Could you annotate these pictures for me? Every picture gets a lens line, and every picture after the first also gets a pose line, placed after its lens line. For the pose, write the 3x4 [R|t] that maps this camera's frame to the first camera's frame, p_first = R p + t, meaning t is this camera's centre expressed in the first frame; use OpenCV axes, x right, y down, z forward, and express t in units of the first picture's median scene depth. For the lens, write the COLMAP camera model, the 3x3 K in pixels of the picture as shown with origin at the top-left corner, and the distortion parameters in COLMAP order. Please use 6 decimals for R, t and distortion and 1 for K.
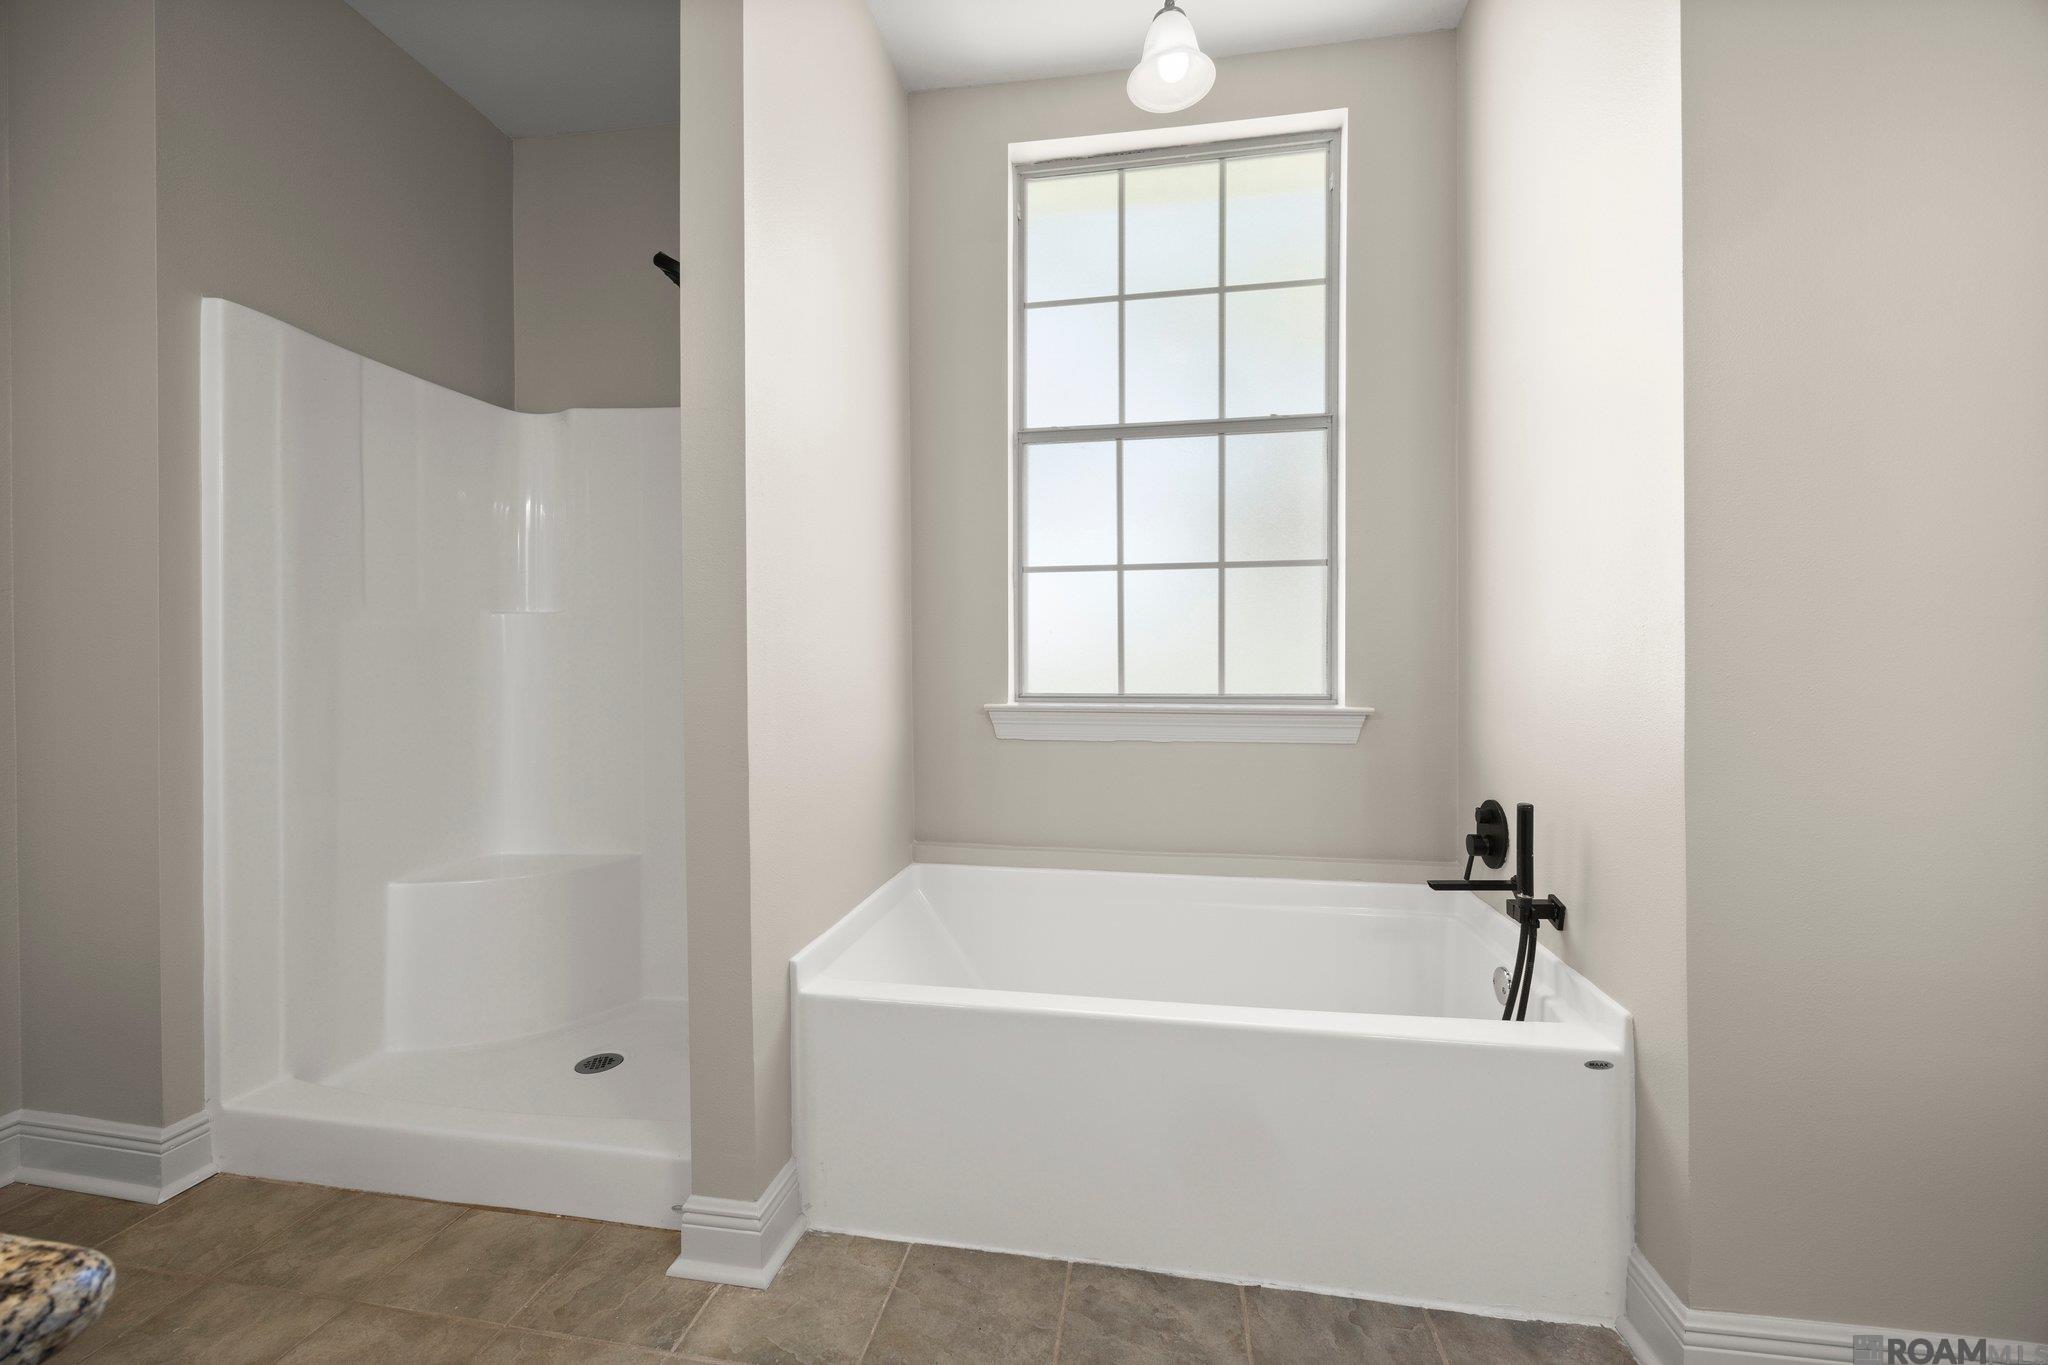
lens RADIAL K [[781.2, 0, 1021.3], [0, 781.2, 655.2], [0, 0, 1]] dist [0.000343, 0.000118]
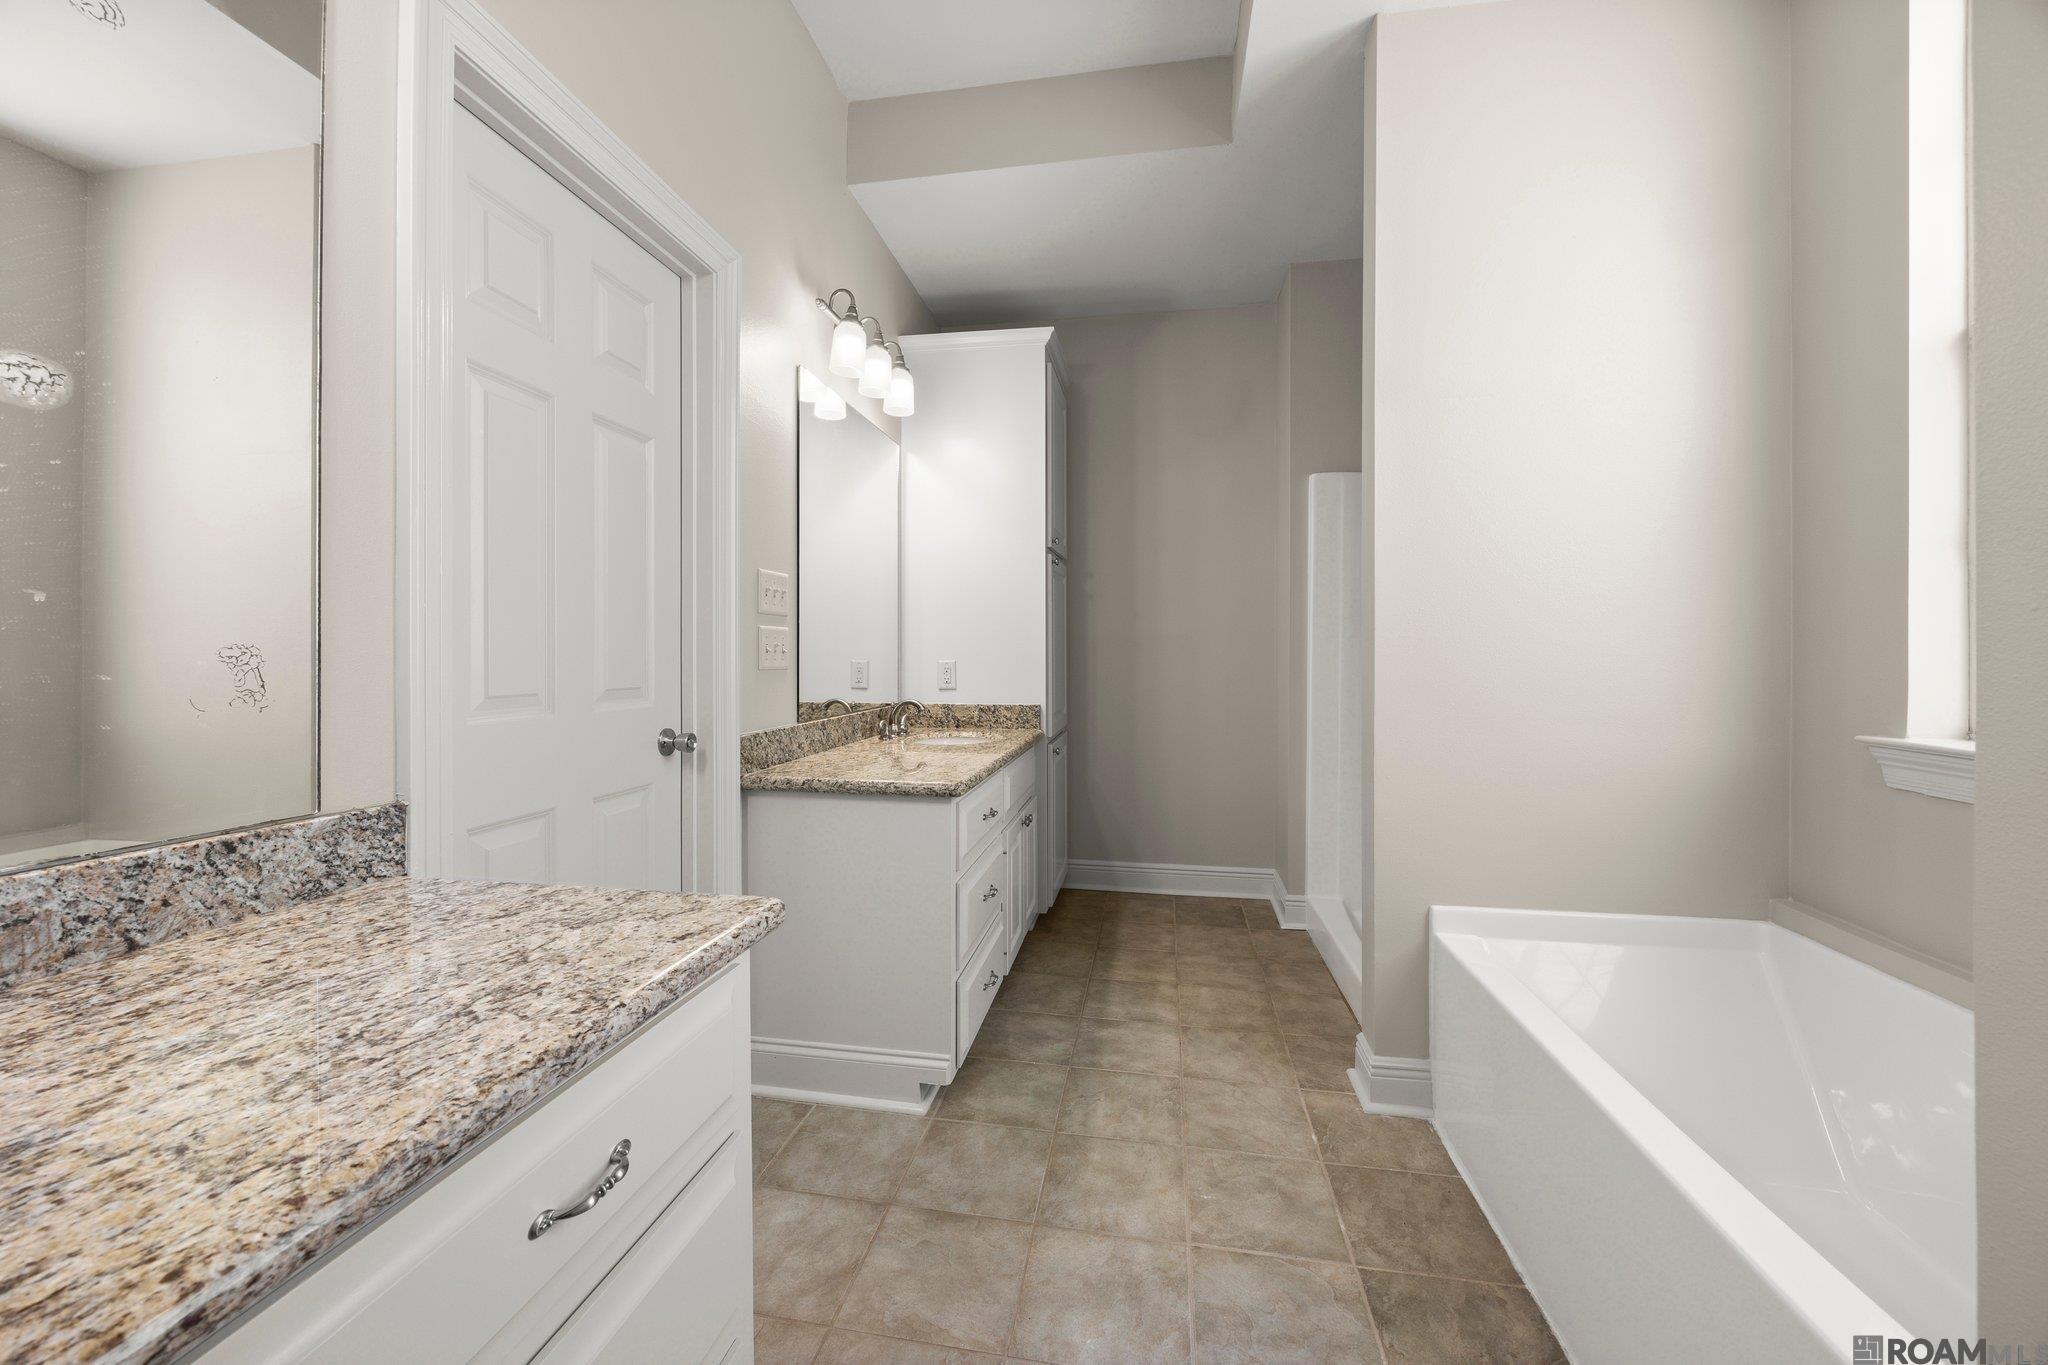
lens RADIAL K [[781.2, 0, 1021.3], [0, 781.2, 655.2], [0, 0, 1]] dist [0.000343, 0.000118]
pose [[-0.011132, 0.002656, -0.999935, 0.949383], [0.016400, 0.999862, 0.002473, -0.032259], [0.999804, -0.016371, -0.011174, 0.346529]]
